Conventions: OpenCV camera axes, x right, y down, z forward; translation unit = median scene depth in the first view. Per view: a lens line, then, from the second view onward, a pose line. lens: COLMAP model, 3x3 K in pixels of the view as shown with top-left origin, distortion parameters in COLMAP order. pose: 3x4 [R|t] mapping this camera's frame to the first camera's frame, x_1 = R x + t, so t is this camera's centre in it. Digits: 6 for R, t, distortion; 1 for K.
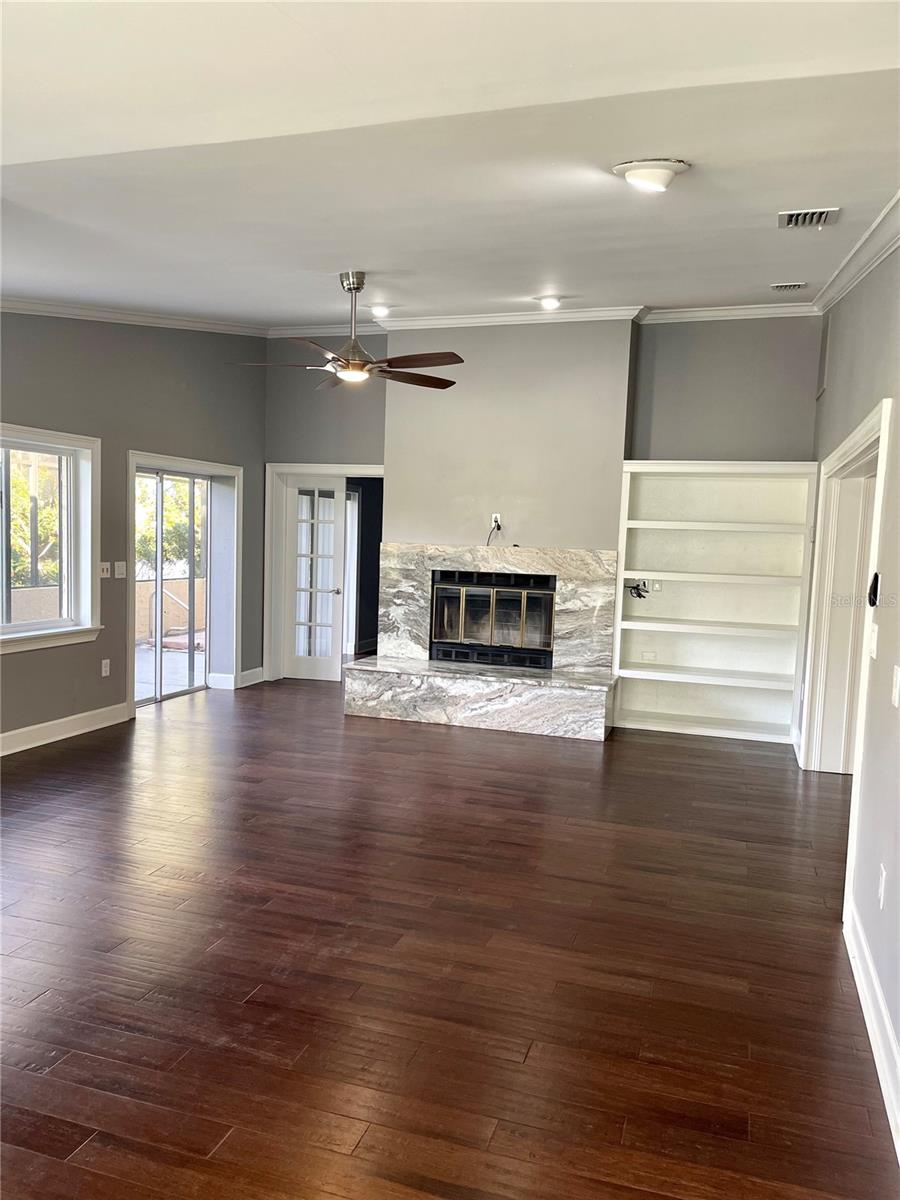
lens RADIAL K [[899.0, 0, 448.8], [0, 899.0, 608.6], [0, 0, 1]] dist [0.060038, -0.064233]
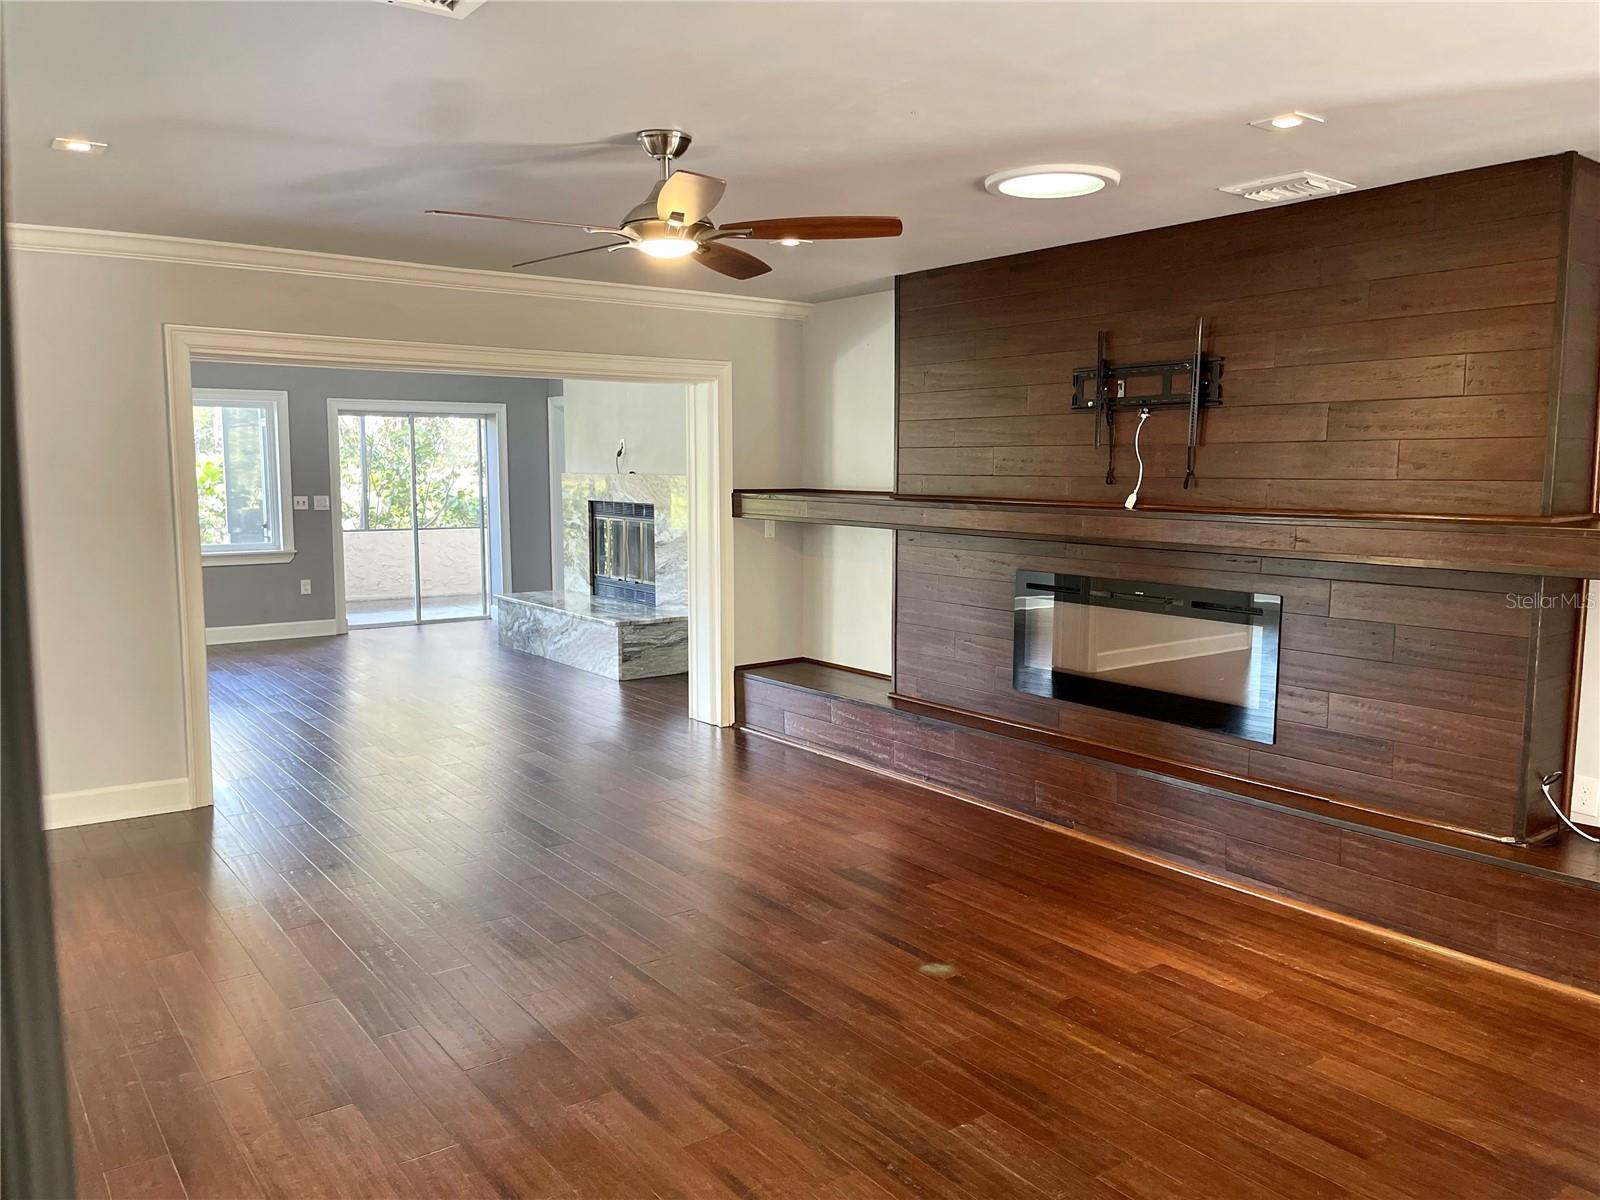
lens RADIAL K [[1198.6, 0, 795.4], [0, 1198.6, 598.2], [0, 0, 1]] dist [0.060038, -0.064233]
pose [[0.810101, 0.032238, -0.585403, 0.954908], [-0.020050, 0.999426, 0.027293, 0.022859], [0.585947, -0.010373, 0.810283, 0.098173]]
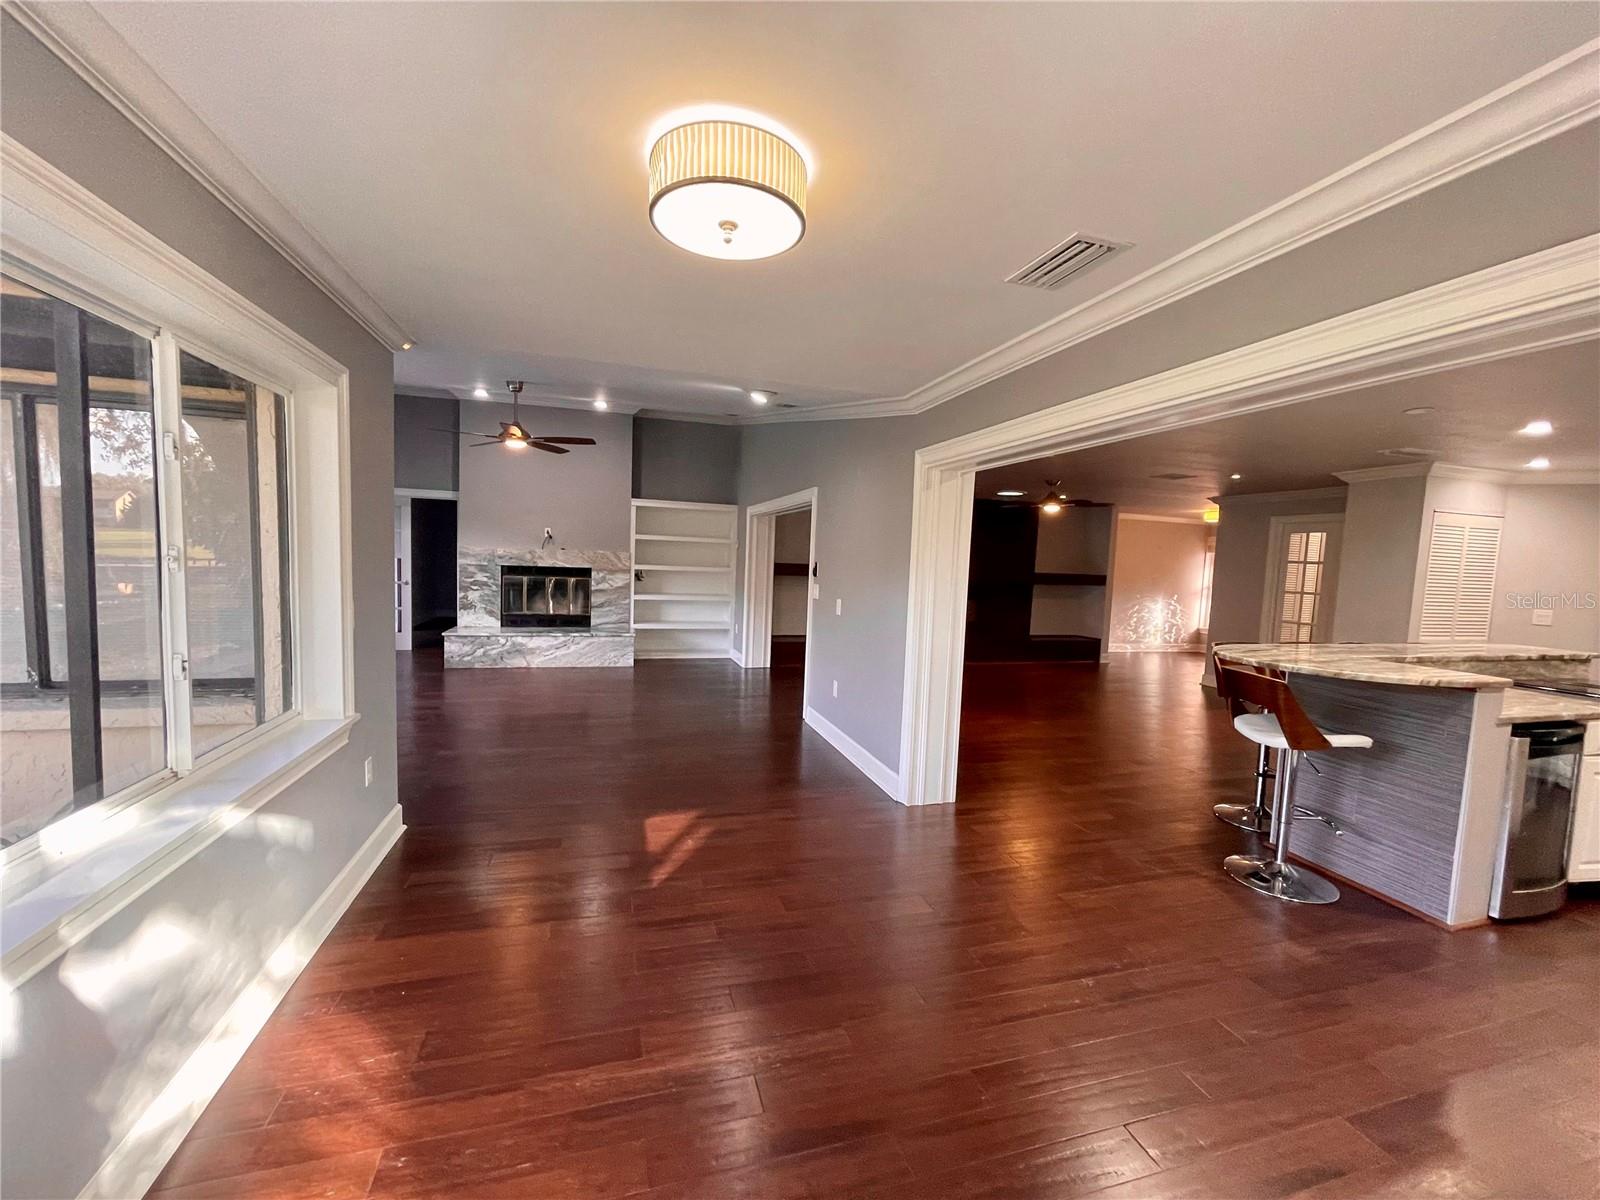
lens RADIAL K [[644.0, 0, 806.3], [0, 644.0, 604.1], [0, 0, 1]] dist [-0.004022, -0.001070]
pose [[0.817218, -0.043354, 0.574696, -0.228479], [0.032553, 0.999047, 0.029075, 0.006251], [-0.575409, -0.005052, 0.817850, -0.150716]]
